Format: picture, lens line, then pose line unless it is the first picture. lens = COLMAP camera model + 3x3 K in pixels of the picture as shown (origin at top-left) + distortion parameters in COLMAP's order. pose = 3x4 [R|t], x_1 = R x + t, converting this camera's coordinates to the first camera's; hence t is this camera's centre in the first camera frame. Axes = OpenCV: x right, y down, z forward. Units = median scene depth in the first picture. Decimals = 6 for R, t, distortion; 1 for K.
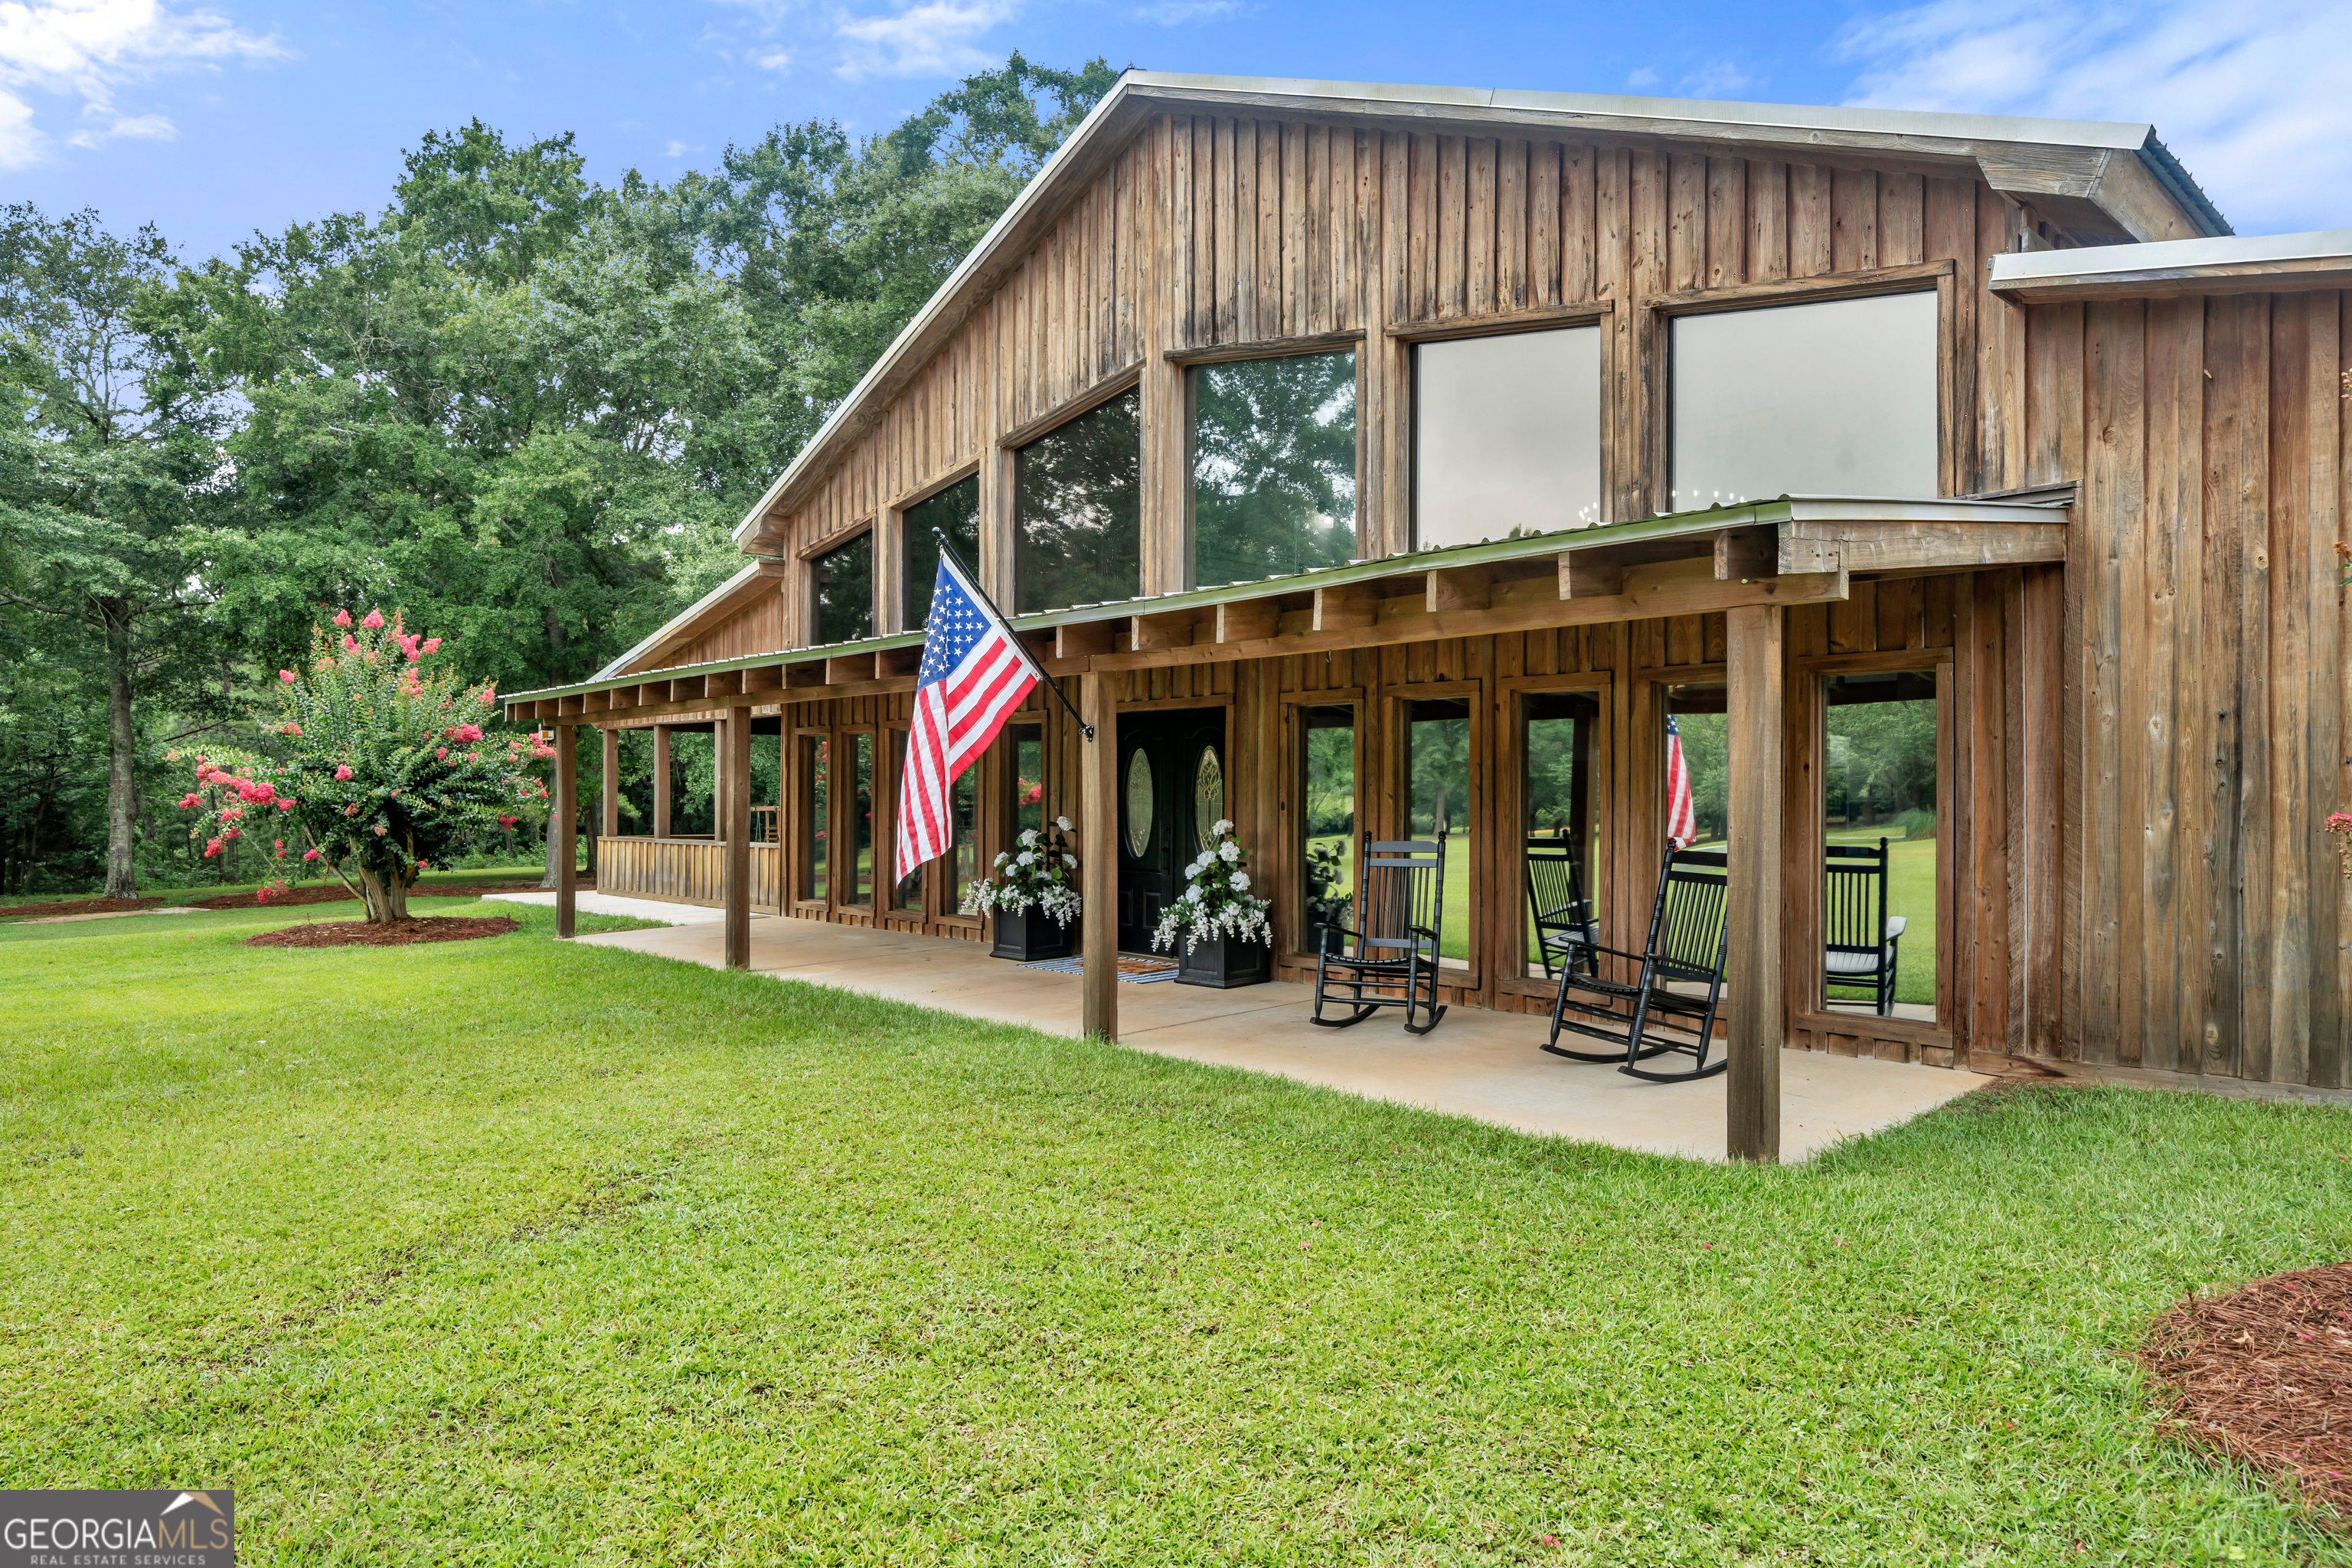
lens RADIAL K [[1426.9, 0, 1179.4], [0, 1426.9, 789.3], [0, 0, 1]] dist [0.005116, -0.000224]
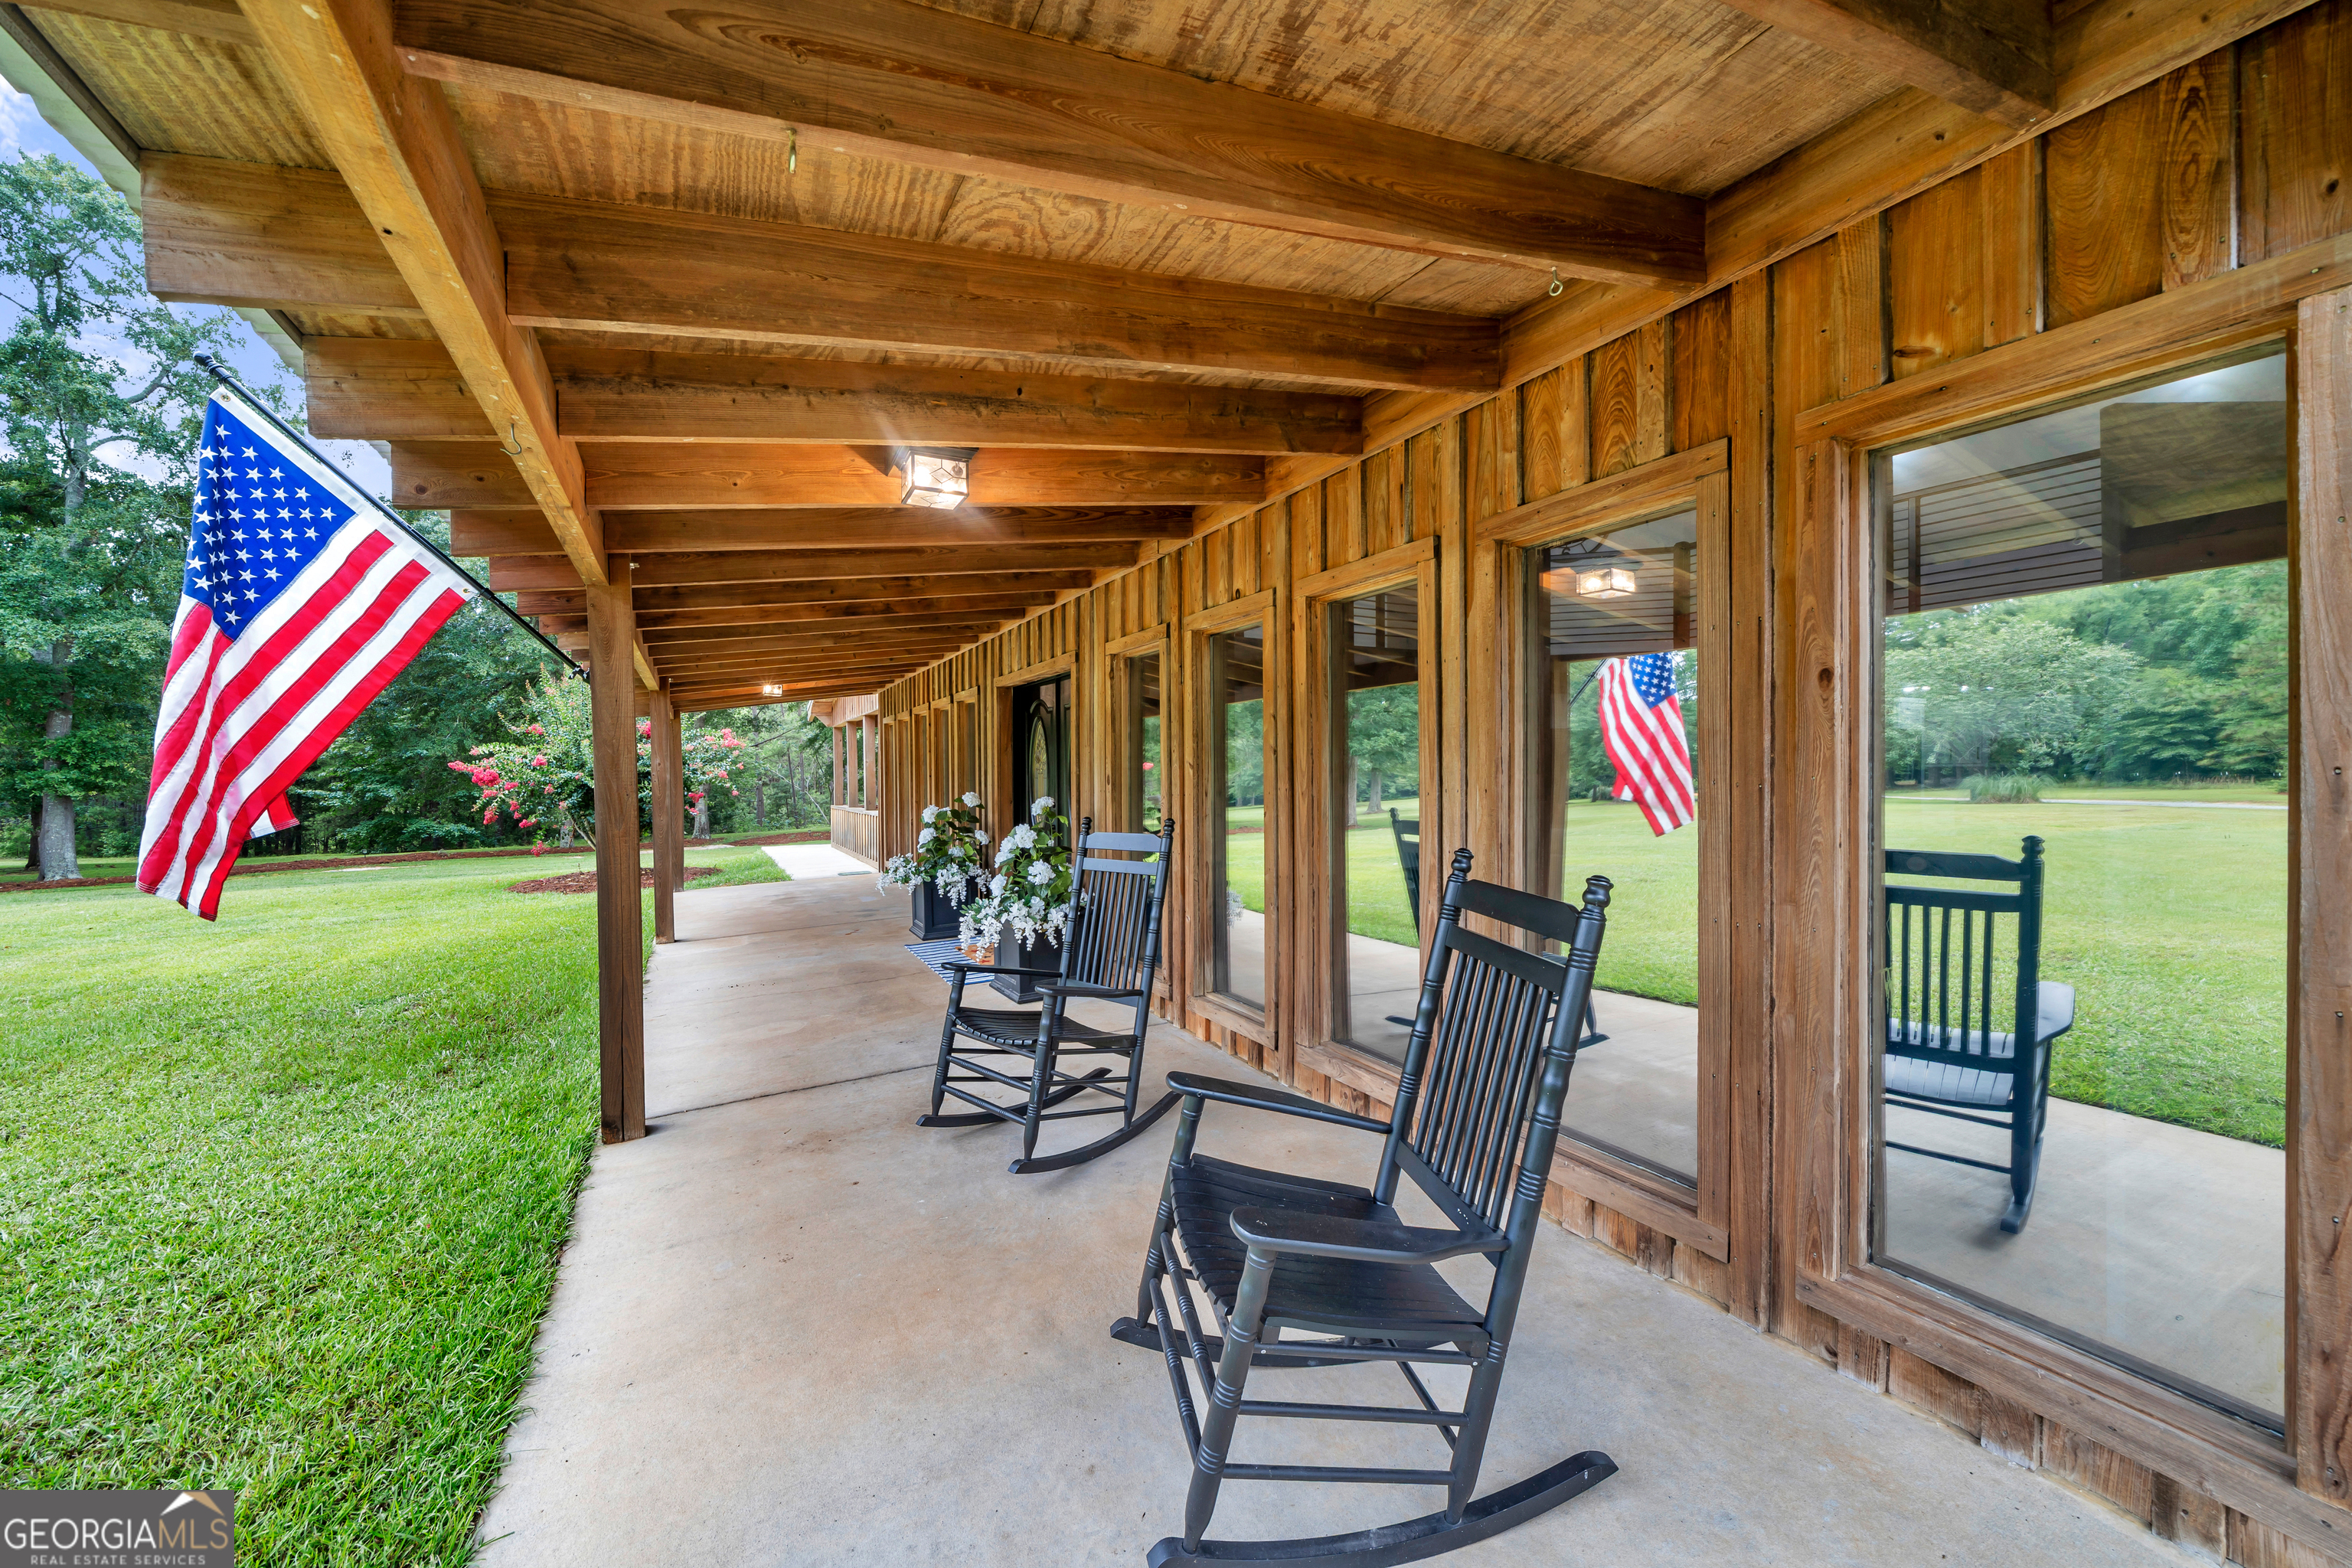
lens RADIAL K [[852.6, 0, 1166.5], [0, 852.6, 783.0], [0, 0, 1]] dist [-0.008295, 0.000129]
pose [[0.959597, -0.009868, -0.281204, 0.295291], [0.014822, 0.999770, 0.015495, 0.007706], [0.280987, -0.019037, 0.959523, 0.646824]]
